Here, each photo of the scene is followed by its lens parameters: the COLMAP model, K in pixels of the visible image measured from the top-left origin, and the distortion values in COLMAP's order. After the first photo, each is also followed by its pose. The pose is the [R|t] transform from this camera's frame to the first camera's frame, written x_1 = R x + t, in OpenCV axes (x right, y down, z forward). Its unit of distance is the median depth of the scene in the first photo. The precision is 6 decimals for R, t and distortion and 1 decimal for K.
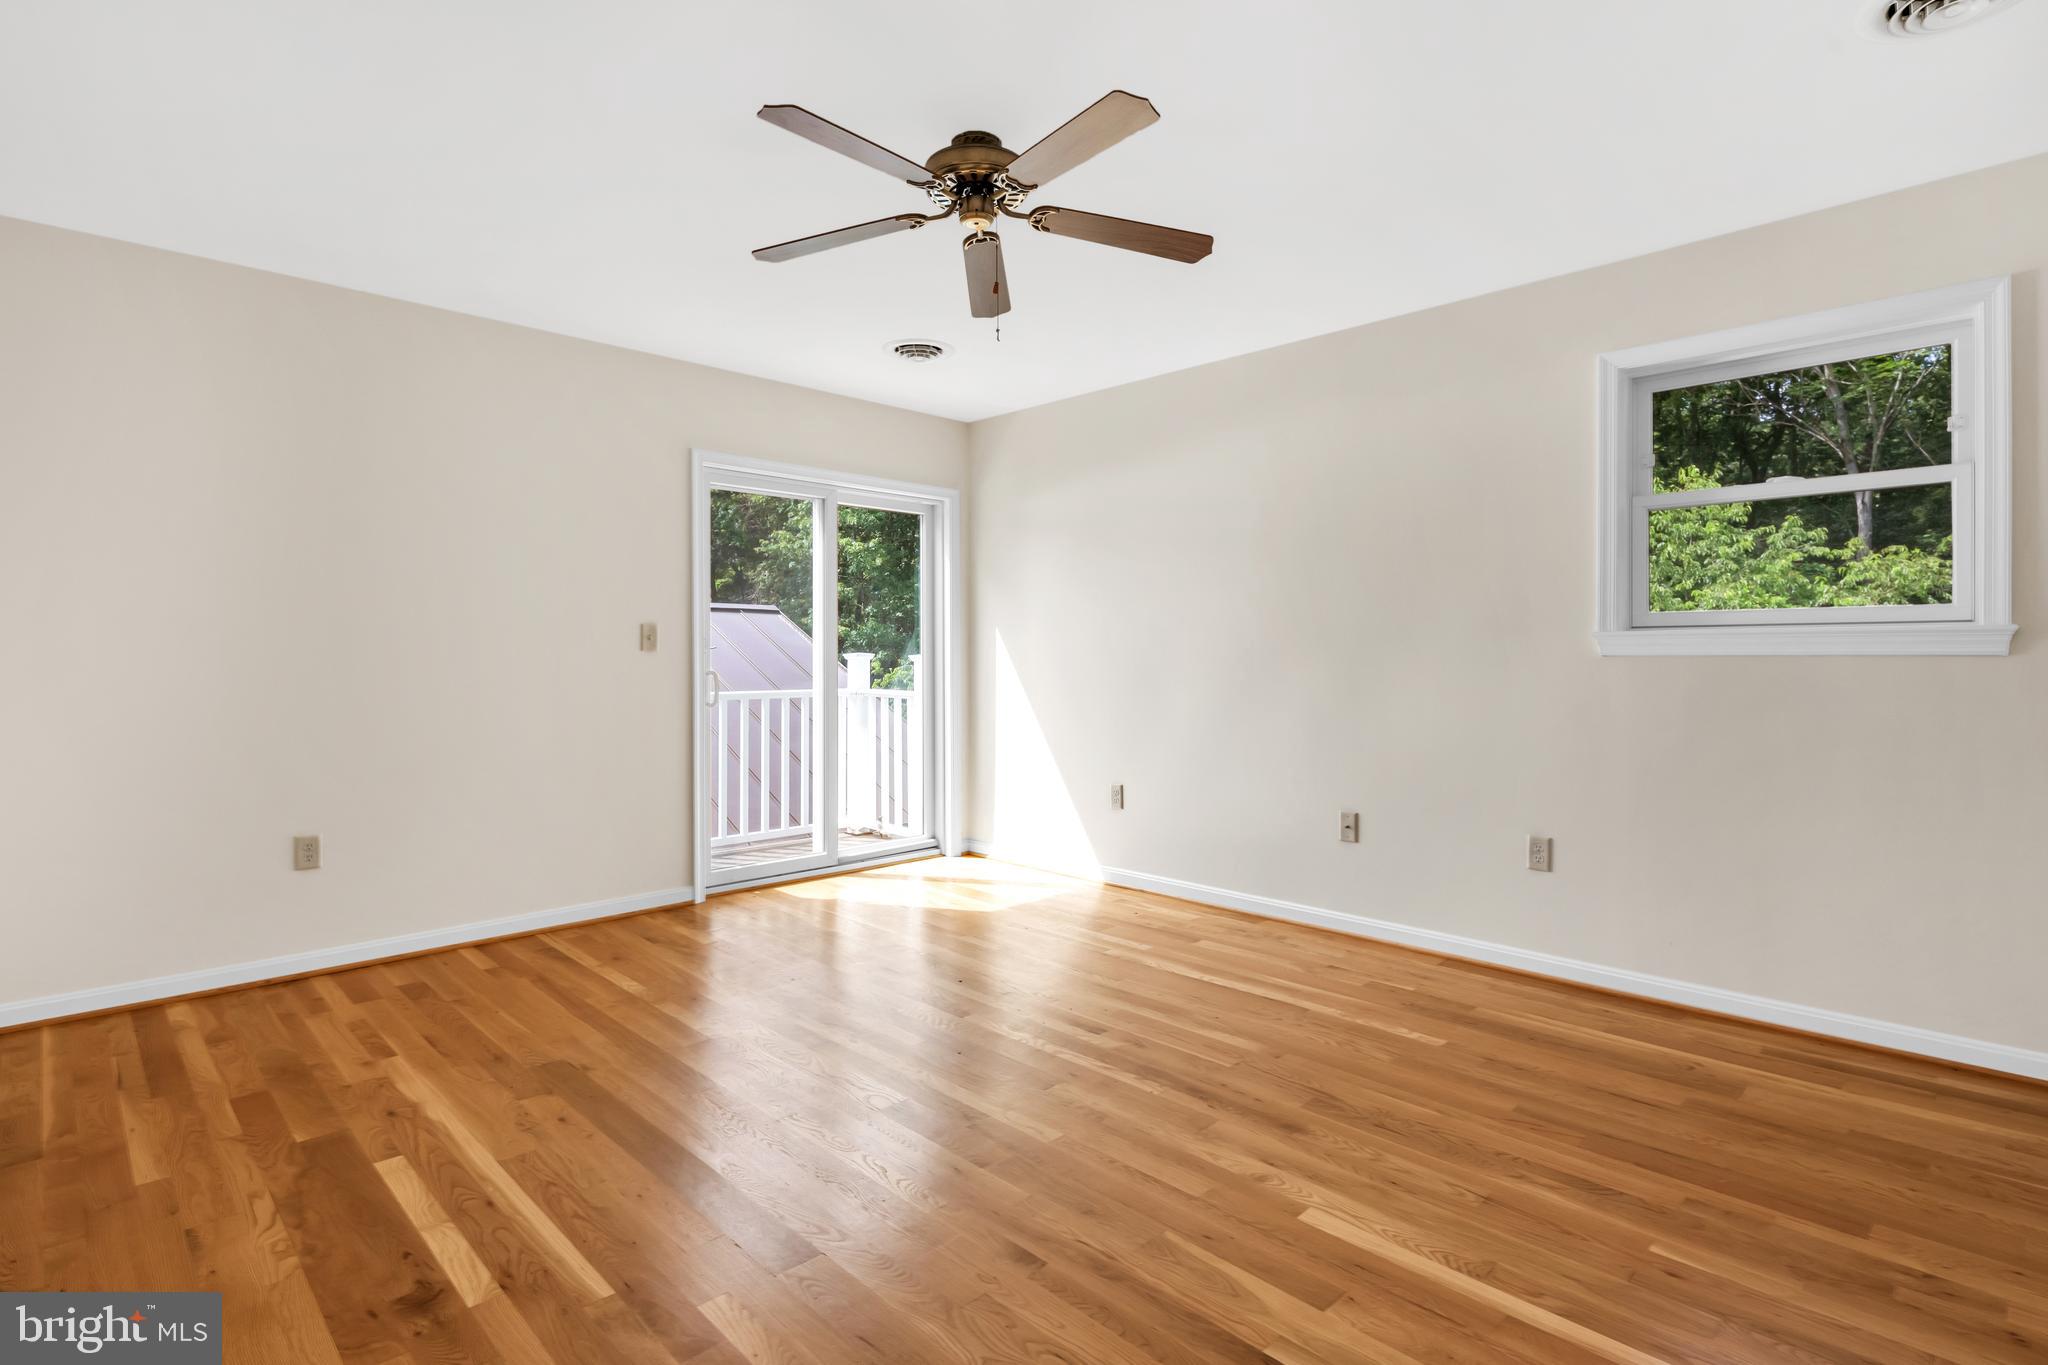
lens RADIAL K [[1001.0, 0, 1028.2], [0, 1001.0, 658.6], [0, 0, 1]] dist [0.000424, -0.005418]
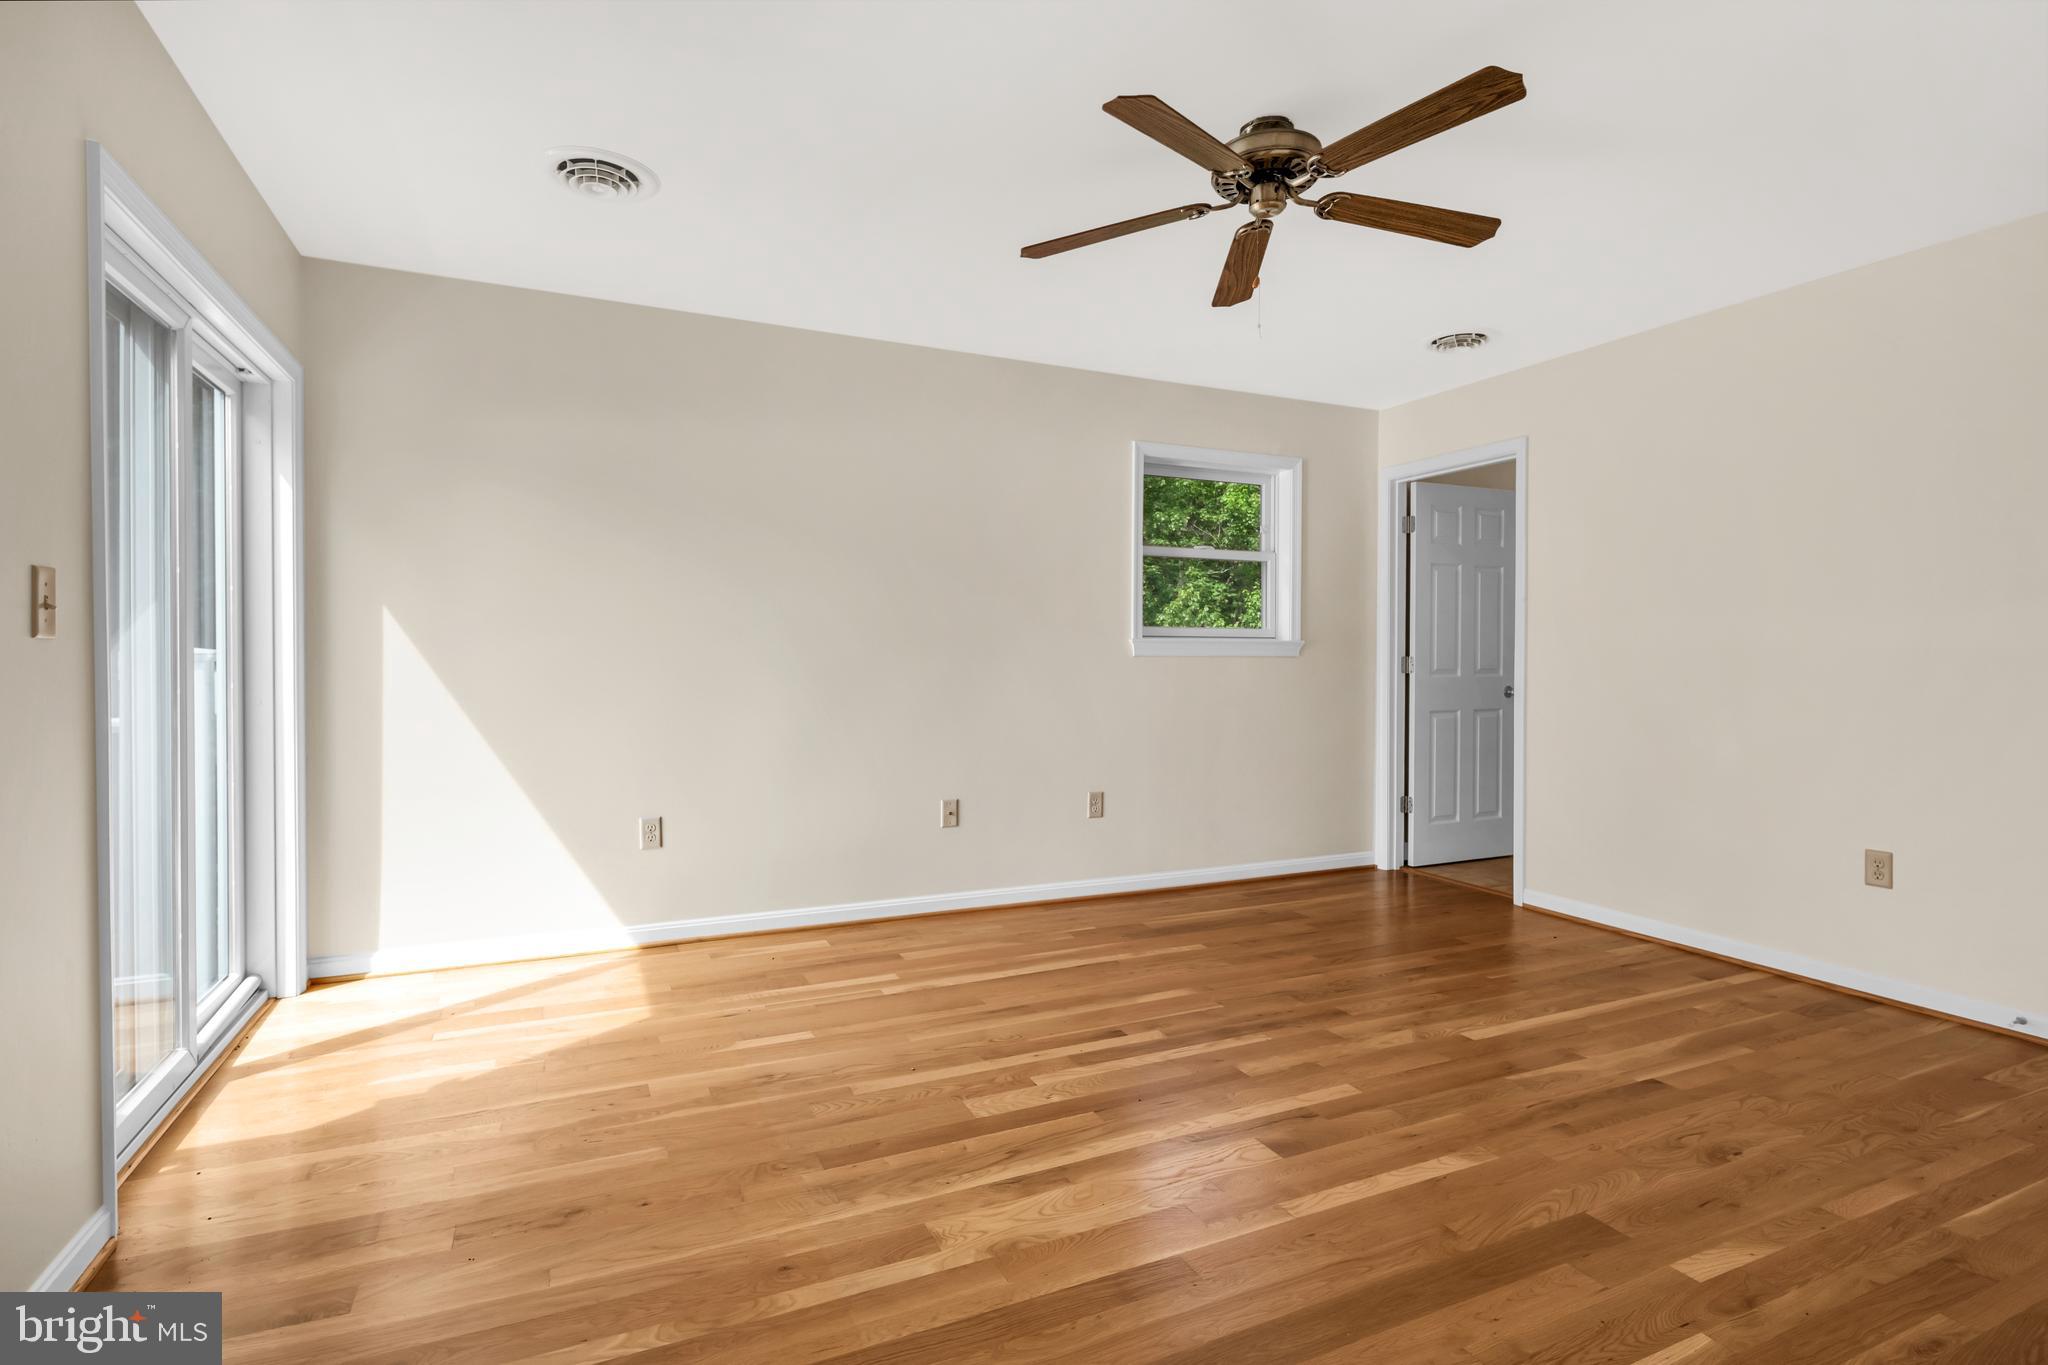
lens RADIAL K [[983.9, 0, 1023.1], [0, 983.9, 673.2], [0, 0, 1]] dist [0.000506, -0.005382]
pose [[0.343051, -0.014883, 0.939199, -0.825541], [-0.001892, 0.999861, 0.016535, -0.001837], [-0.939315, -0.007449, 0.342975, 0.713083]]
